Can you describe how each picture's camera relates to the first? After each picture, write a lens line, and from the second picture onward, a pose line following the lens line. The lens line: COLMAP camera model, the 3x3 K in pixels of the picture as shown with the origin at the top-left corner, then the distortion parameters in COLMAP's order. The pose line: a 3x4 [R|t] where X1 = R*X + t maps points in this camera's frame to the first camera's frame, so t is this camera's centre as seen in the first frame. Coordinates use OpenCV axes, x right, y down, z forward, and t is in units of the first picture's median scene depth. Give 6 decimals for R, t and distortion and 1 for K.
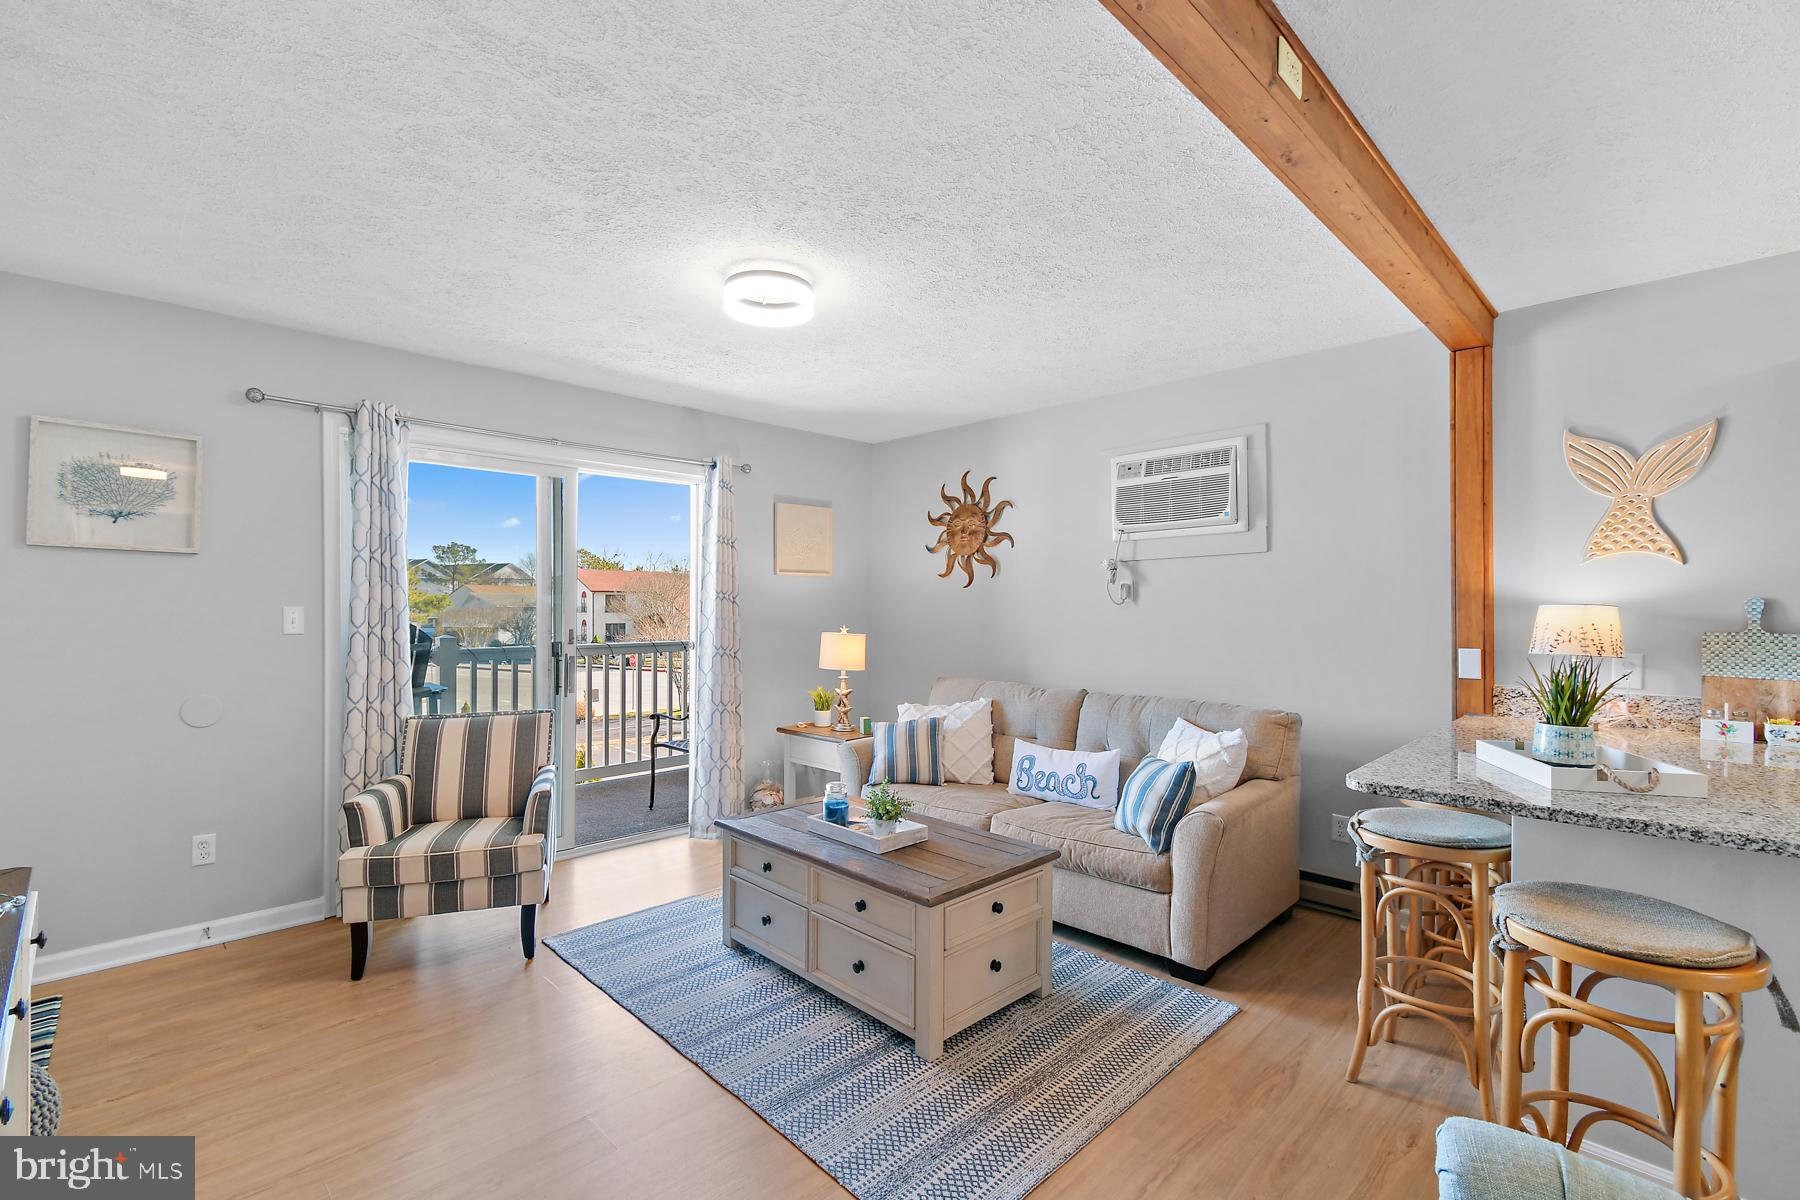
lens RADIAL K [[784.4, 0, 900.0], [0, 784.4, 600.0], [0, 0, 1]] dist [0.001237, -0.000115]
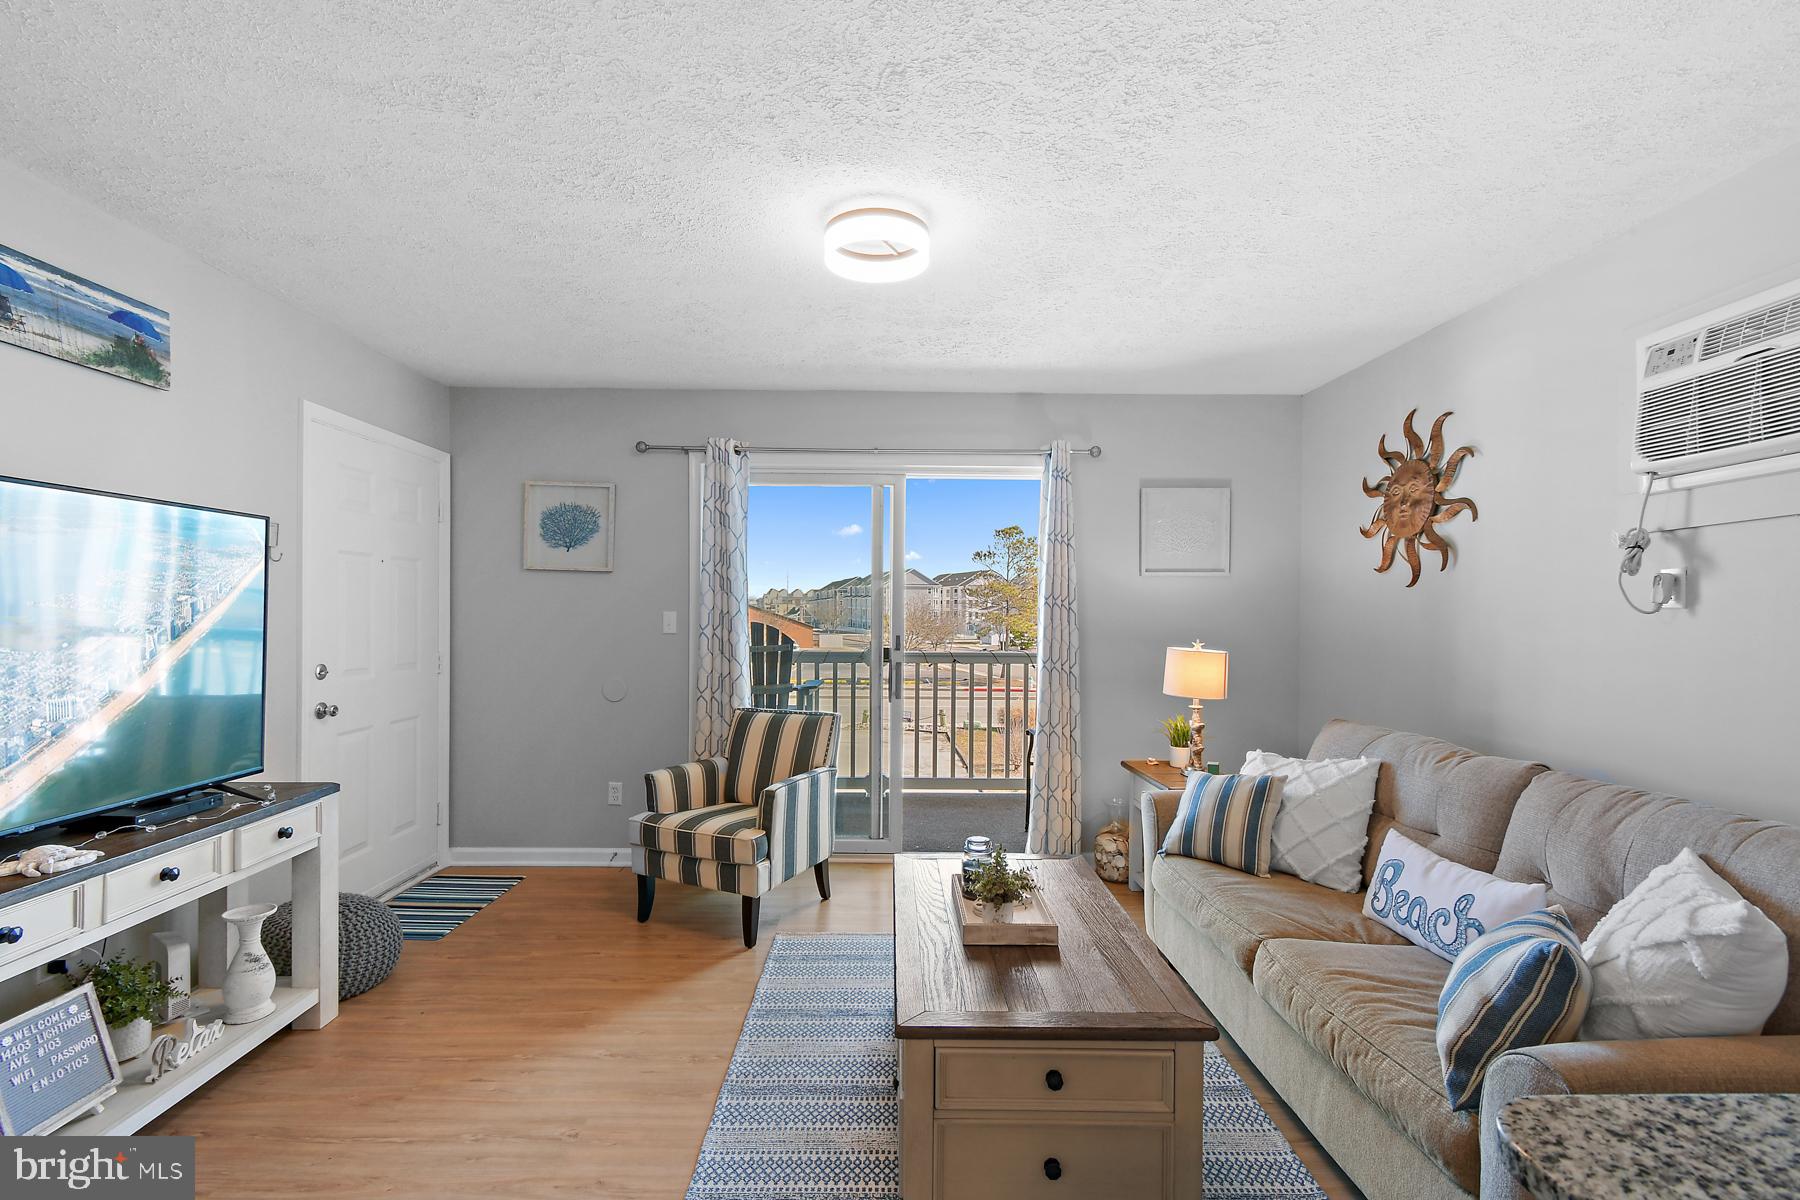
lens RADIAL K [[801.5, 0, 899.8], [0, 801.5, 606.3], [0, 0, 1]] dist [0.000072, -0.000018]
pose [[0.717798, -0.001134, -0.696250, 0.276165], [-0.000052, 0.999999, -0.001683, 0.001898], [0.696251, 0.001245, 0.717797, 0.245219]]
